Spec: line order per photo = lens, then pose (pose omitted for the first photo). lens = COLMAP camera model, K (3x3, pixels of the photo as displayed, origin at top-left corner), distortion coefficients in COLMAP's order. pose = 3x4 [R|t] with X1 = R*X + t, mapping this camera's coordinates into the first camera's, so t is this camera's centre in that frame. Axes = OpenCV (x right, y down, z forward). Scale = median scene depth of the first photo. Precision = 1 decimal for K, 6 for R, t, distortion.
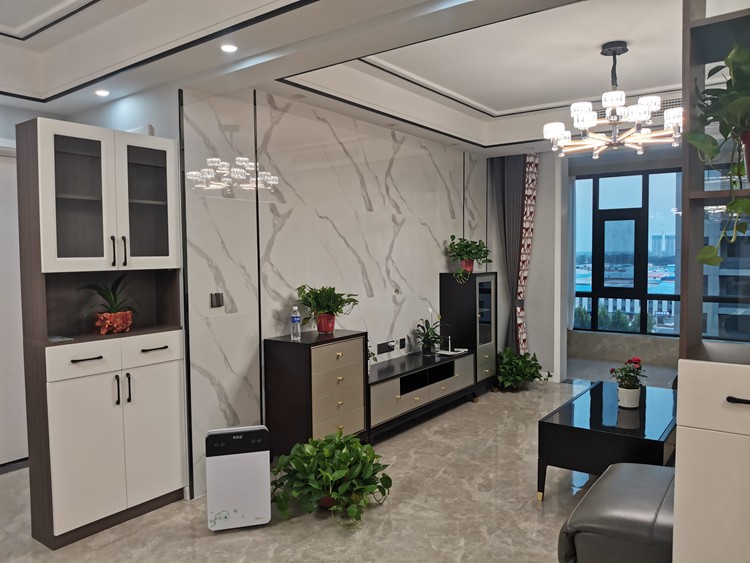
lens RADIAL K [[568.3, 0, 380.8], [0, 568.3, 281.6], [0, 0, 1]] dist [0.010565, -0.075057]
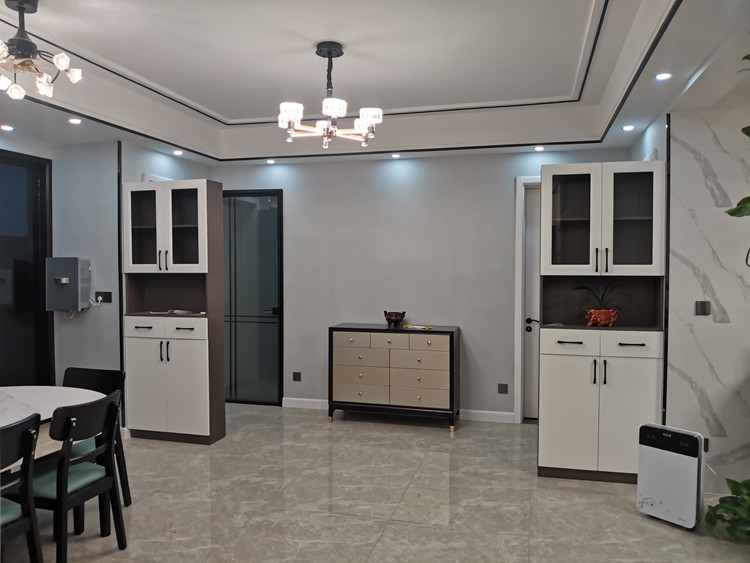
lens RADIAL K [[568.3, 0, 380.8], [0, 568.3, 281.6], [0, 0, 1]] dist [0.010565, -0.075057]
pose [[0.363818, 0.039336, -0.930639, 0.466747], [-0.050245, 0.998482, 0.022562, -0.009397], [0.930114, 0.038551, 0.365242, 0.091439]]
